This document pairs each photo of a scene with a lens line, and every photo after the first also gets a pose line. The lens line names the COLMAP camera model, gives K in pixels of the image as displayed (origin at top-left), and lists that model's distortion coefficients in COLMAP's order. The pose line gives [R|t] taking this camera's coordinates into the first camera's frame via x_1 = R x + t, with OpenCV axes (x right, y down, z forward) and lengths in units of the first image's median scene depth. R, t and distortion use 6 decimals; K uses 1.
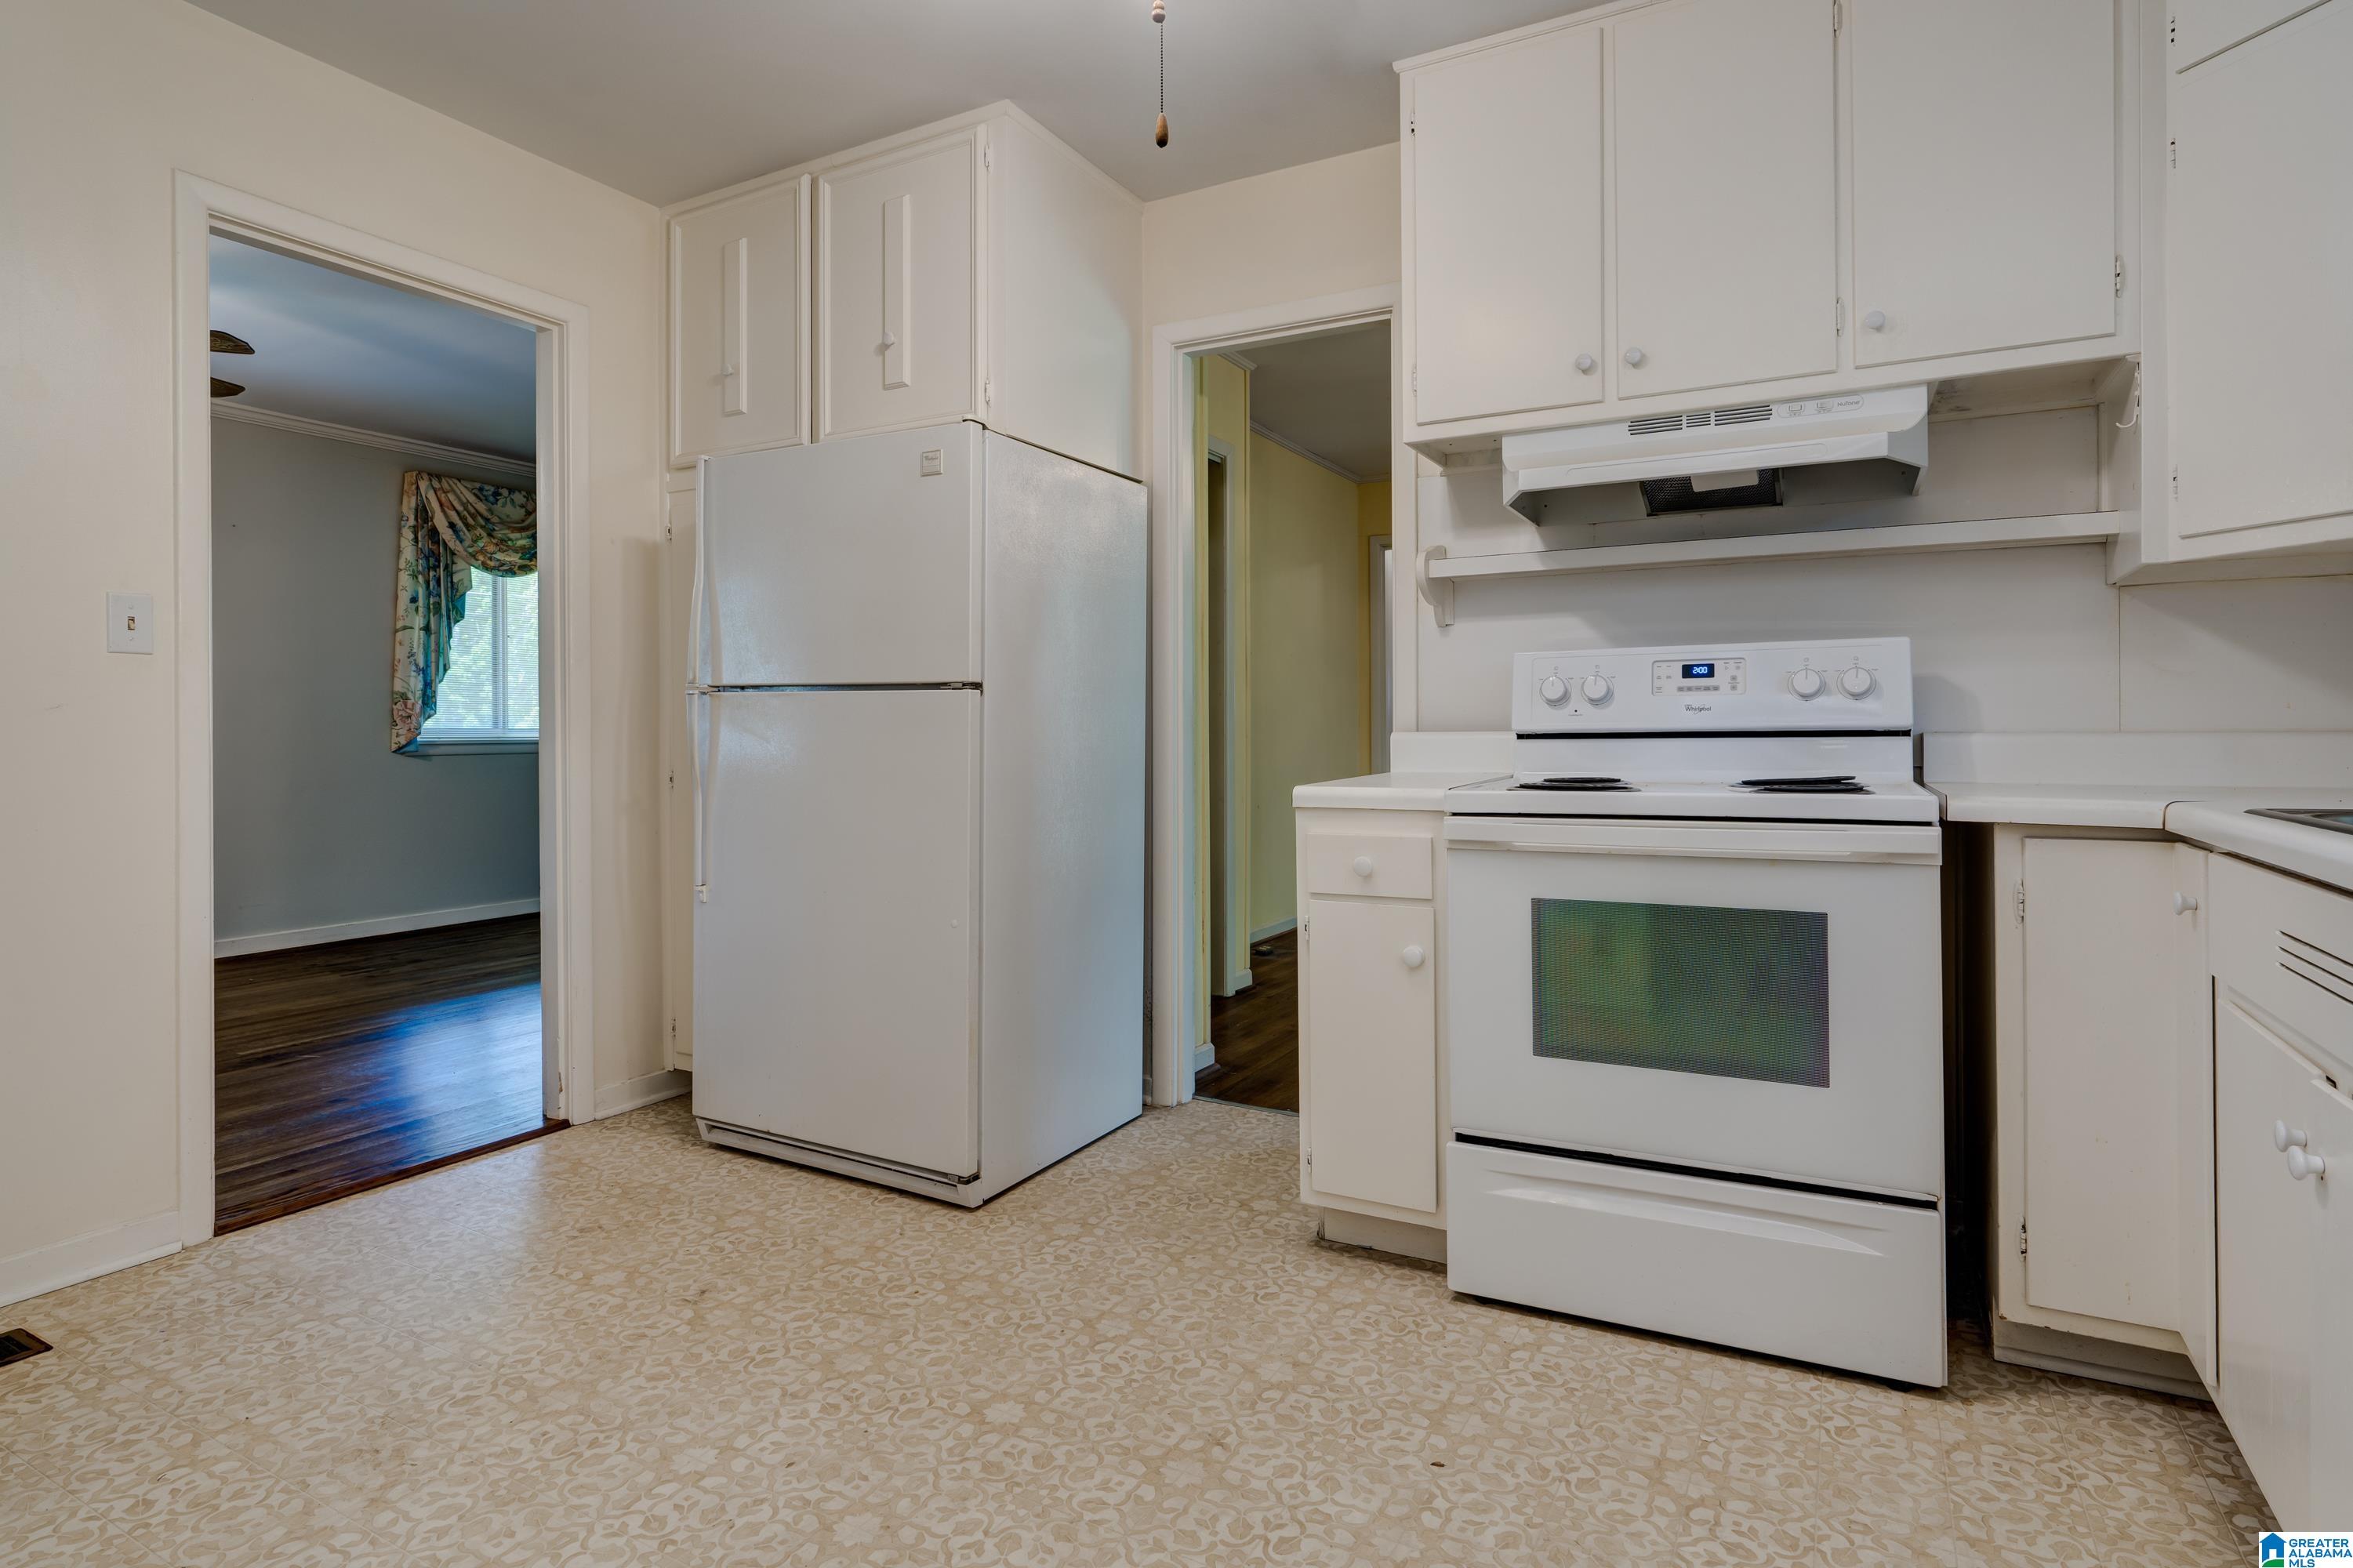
lens RADIAL K [[1217.5, 0, 1172.2], [0, 1217.5, 729.8], [0, 0, 1]] dist [-0.001909, 0.002852]
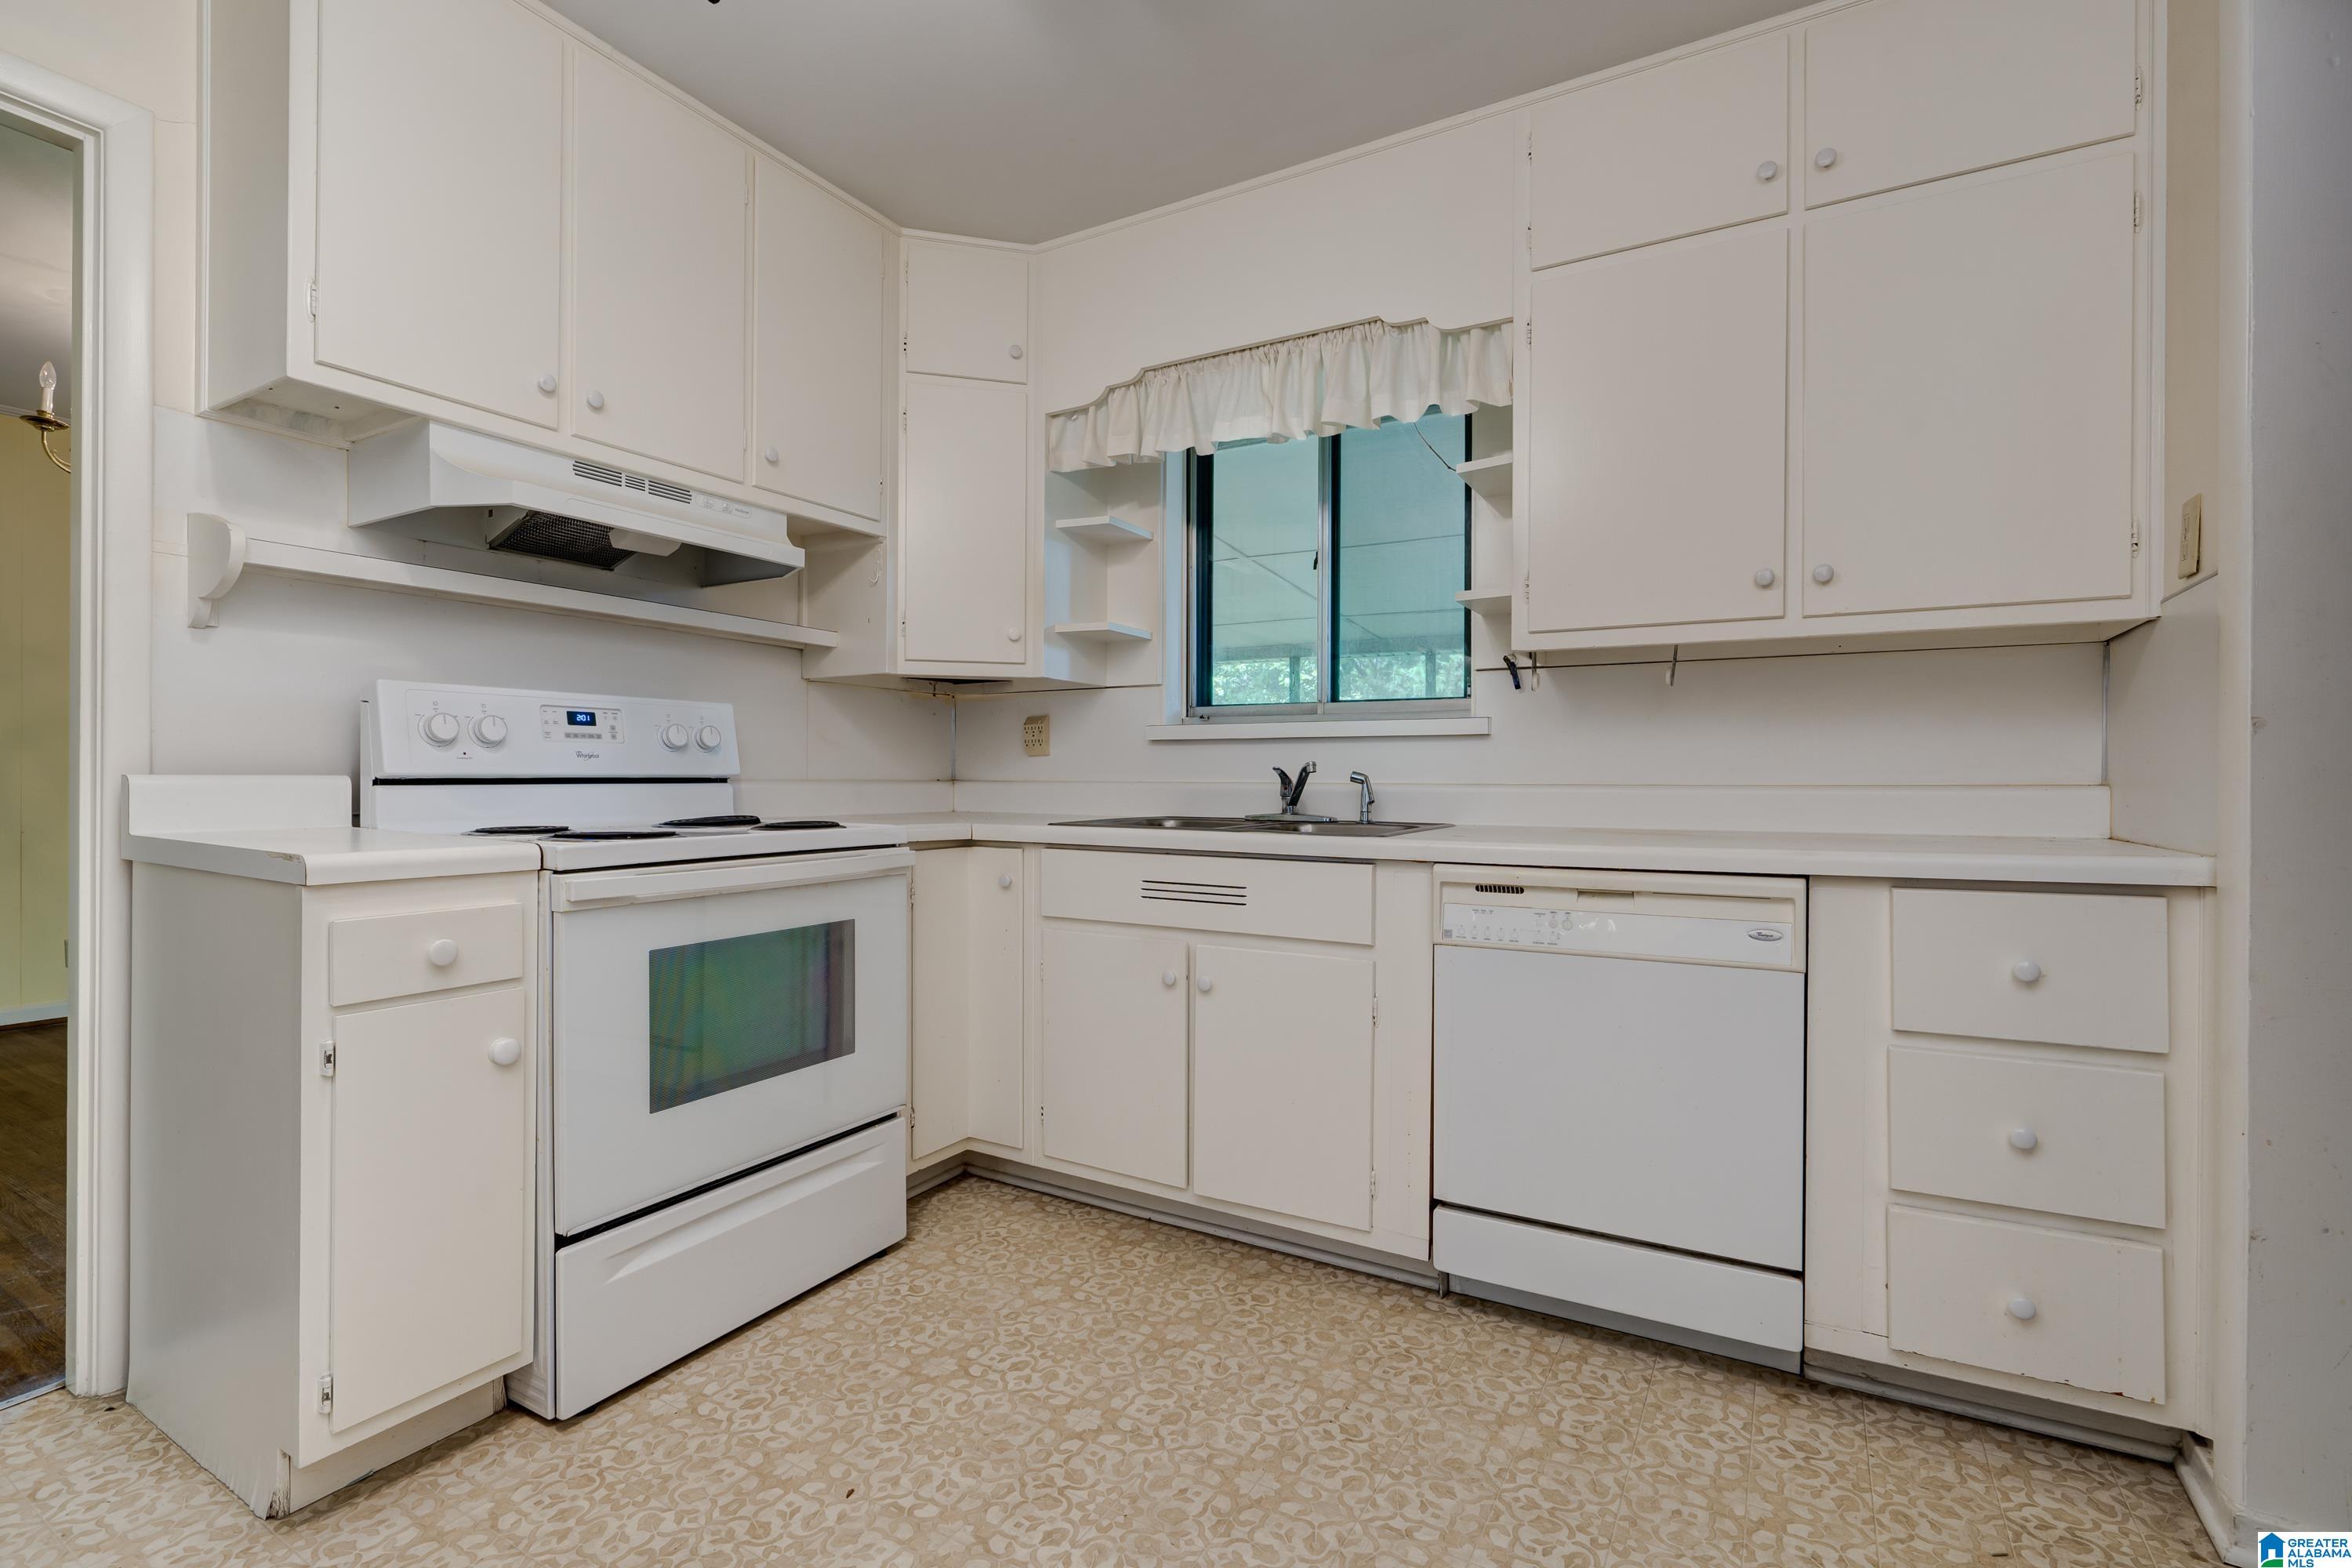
lens RADIAL K [[1085.8, 0, 1187.1], [0, 1085.8, 770.2], [0, 0, 1]] dist [-0.004409, 0.000135]
pose [[0.010668, 0.010422, 0.999889, -0.539983], [-0.011063, 0.999886, -0.010304, -0.001028], [-0.999882, -0.010952, 0.010782, 0.547393]]
